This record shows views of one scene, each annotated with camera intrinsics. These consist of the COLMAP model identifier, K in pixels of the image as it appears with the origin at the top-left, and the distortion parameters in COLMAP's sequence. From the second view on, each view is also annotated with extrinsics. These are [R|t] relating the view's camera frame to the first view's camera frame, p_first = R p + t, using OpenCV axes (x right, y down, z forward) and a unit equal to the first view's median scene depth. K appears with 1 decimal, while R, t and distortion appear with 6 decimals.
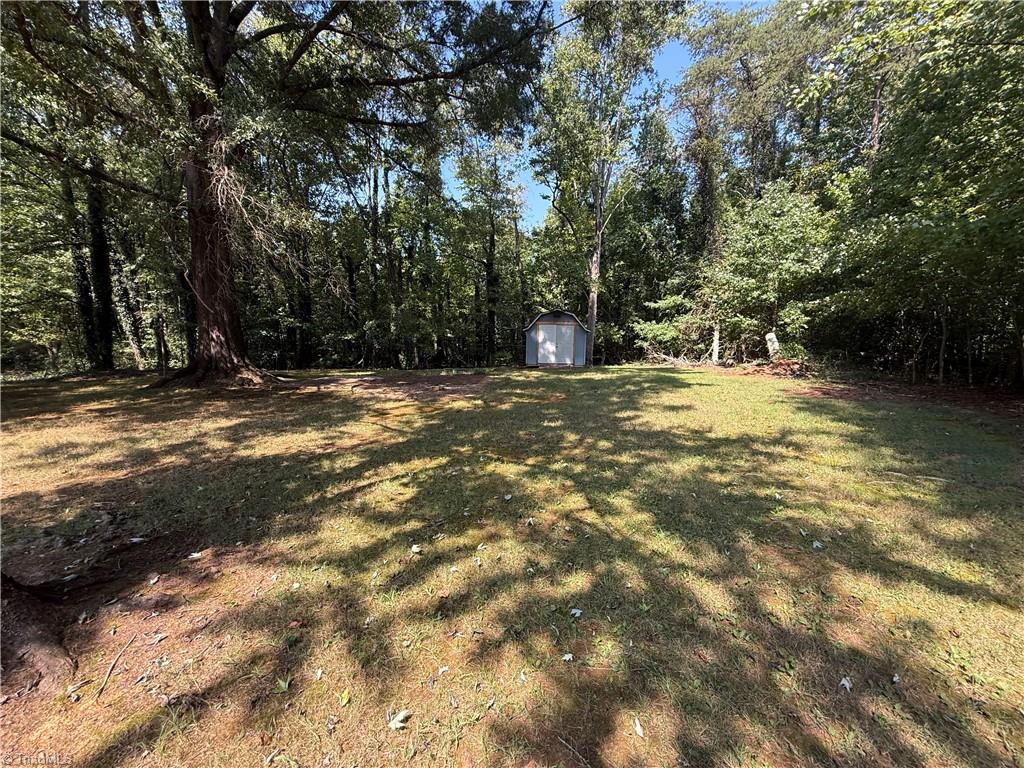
lens RADIAL K [[408.8, 0, 509.1], [0, 408.8, 381.3], [0, 0, 1]] dist [0.004657, 0.000084]
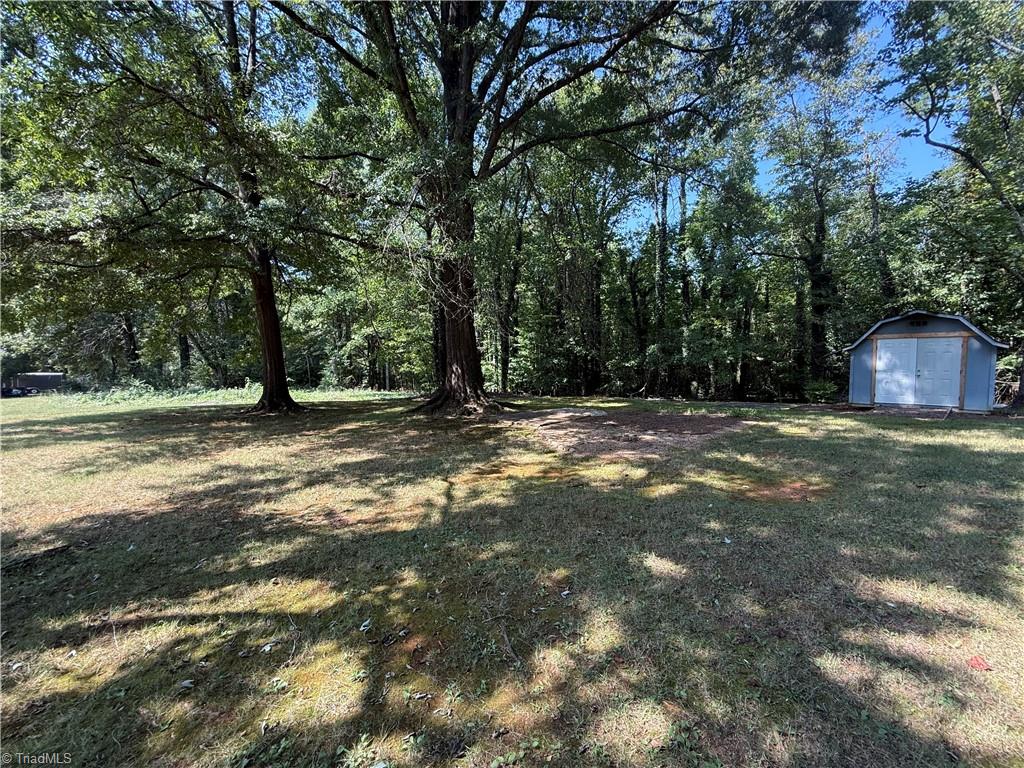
lens RADIAL K [[408.8, 0, 509.1], [0, 408.8, 381.3], [0, 0, 1]] dist [0.004657, 0.000084]
pose [[0.721667, 0.013460, -0.692110, 0.099587], [-0.051615, 0.998074, -0.034408, -0.027367], [0.690313, 0.060554, 0.720972, 0.178109]]
